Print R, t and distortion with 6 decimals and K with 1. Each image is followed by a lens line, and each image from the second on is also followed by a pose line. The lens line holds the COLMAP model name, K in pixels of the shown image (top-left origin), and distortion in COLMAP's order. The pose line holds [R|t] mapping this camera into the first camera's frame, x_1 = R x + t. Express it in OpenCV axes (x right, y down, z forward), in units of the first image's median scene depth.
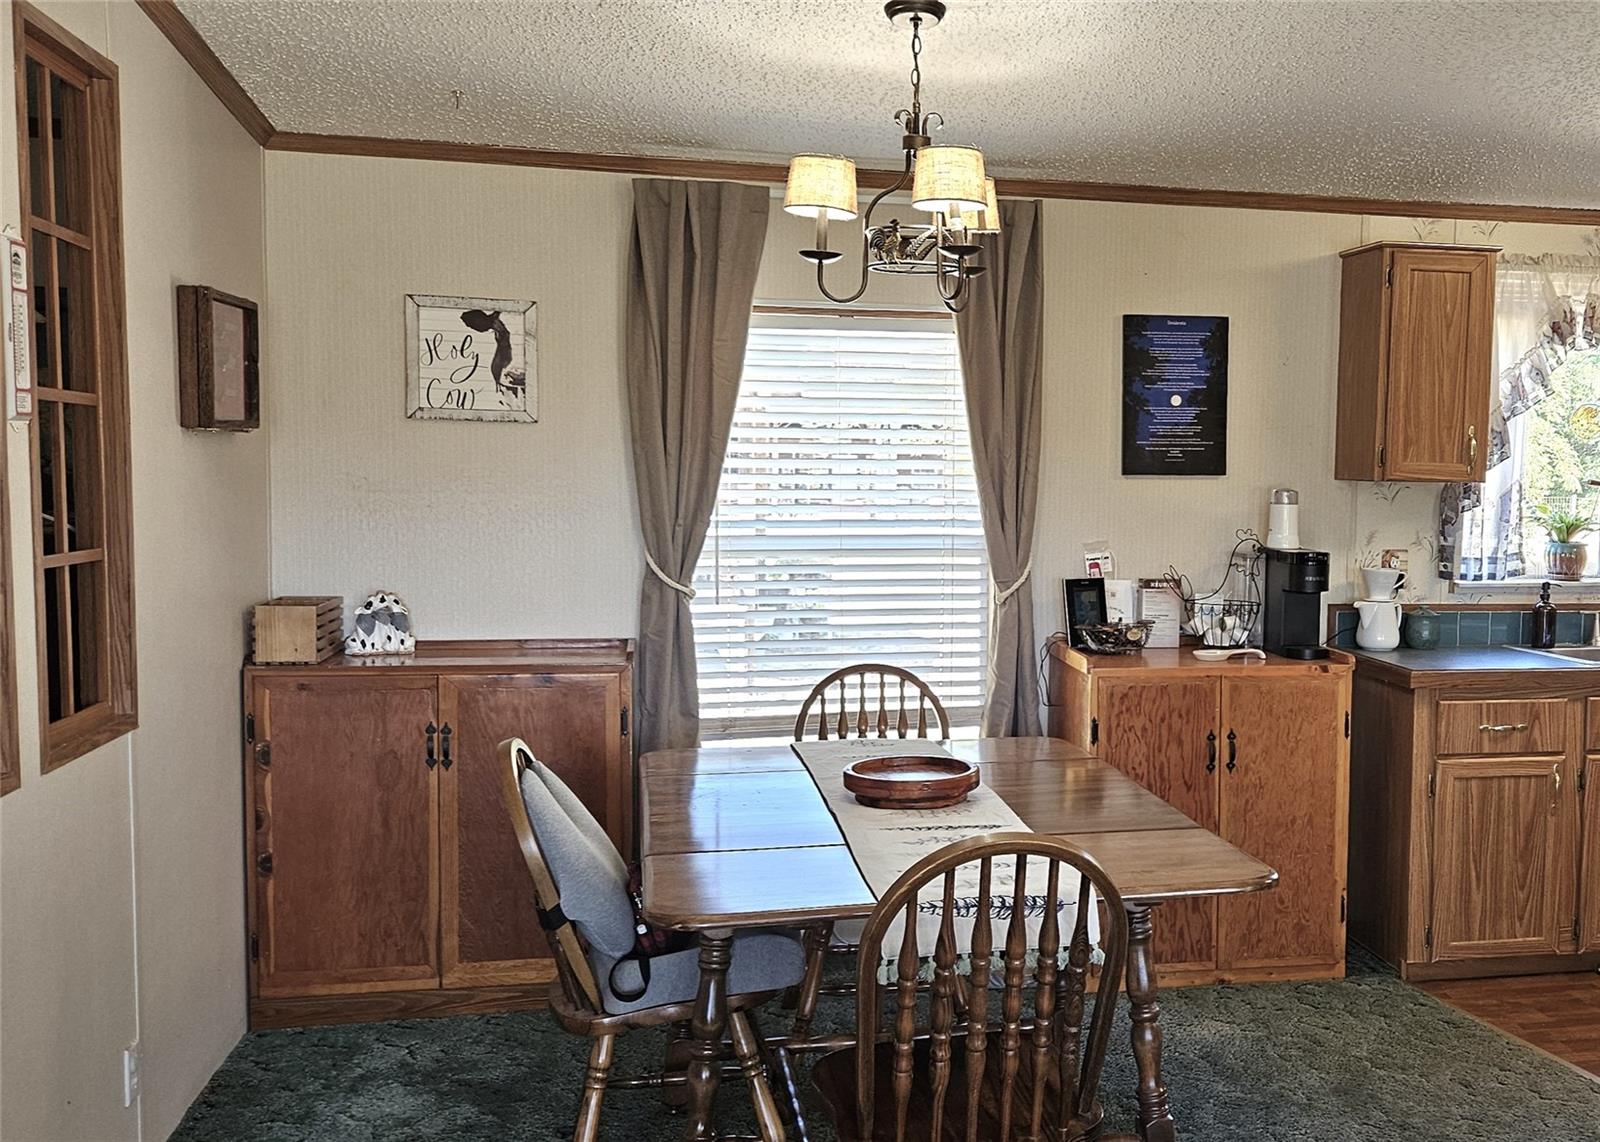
lens RADIAL K [[1470.6, 0, 800.7], [0, 1470.6, 562.6], [0, 0, 1]] dist [0.025366, 0.000000]
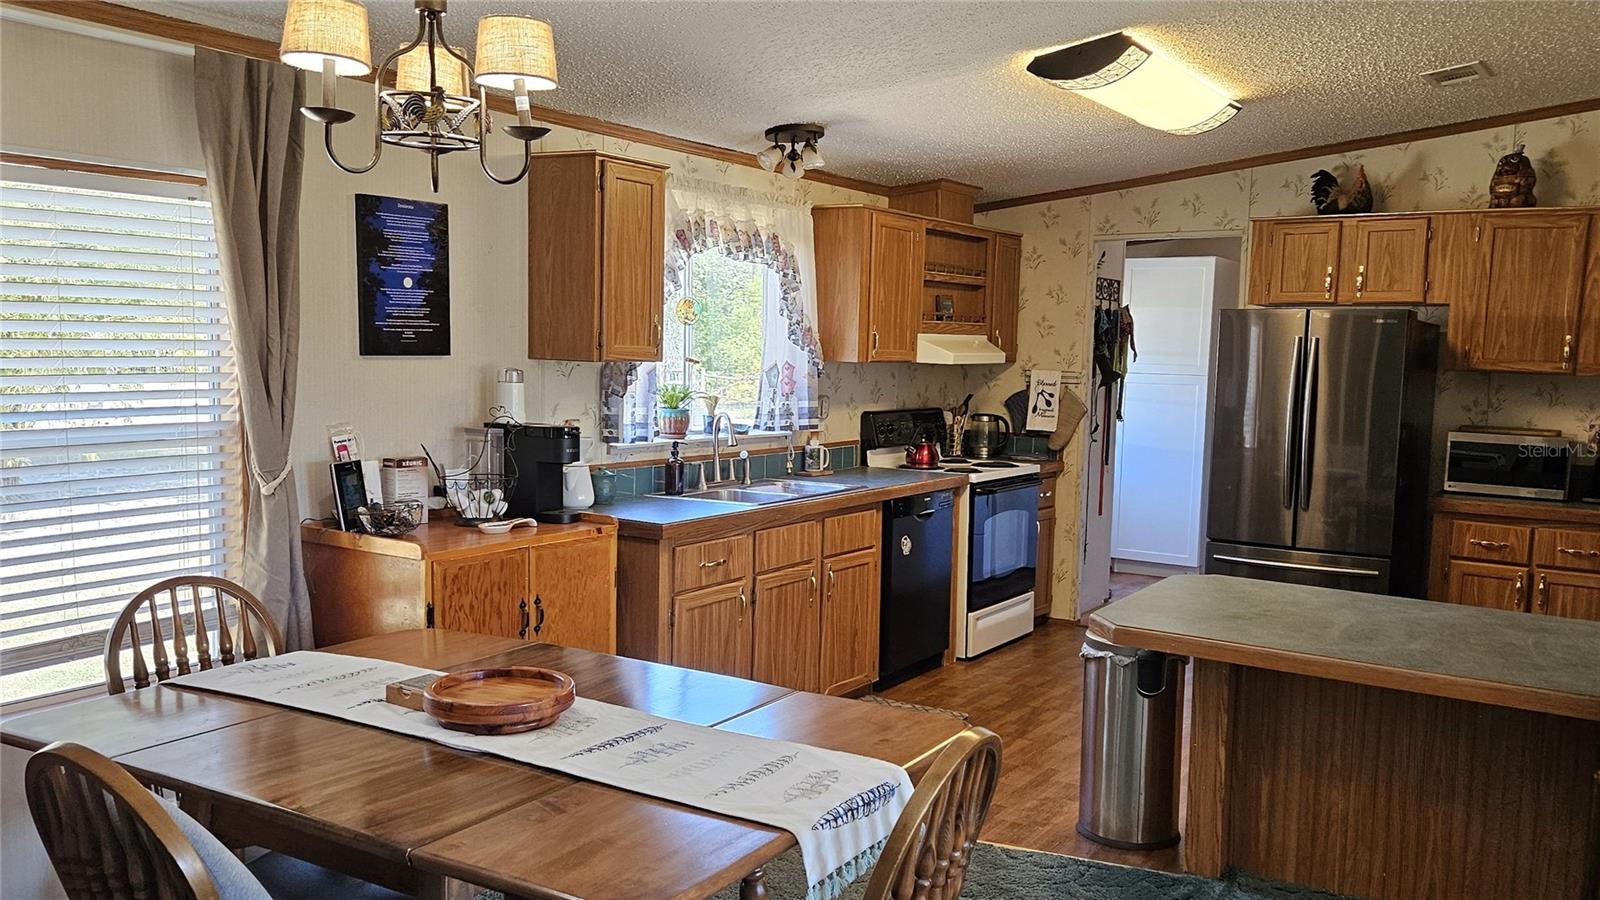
lens RADIAL K [[1327.6, 0, 801.2], [0, 1327.6, 462.6], [0, 0, 1]] dist [0.000649, -0.001658]
pose [[0.682737, -0.062790, 0.727962, -0.244142], [0.037723, 0.998001, 0.050702, -0.022382], [-0.729690, -0.007156, 0.683741, 0.174527]]
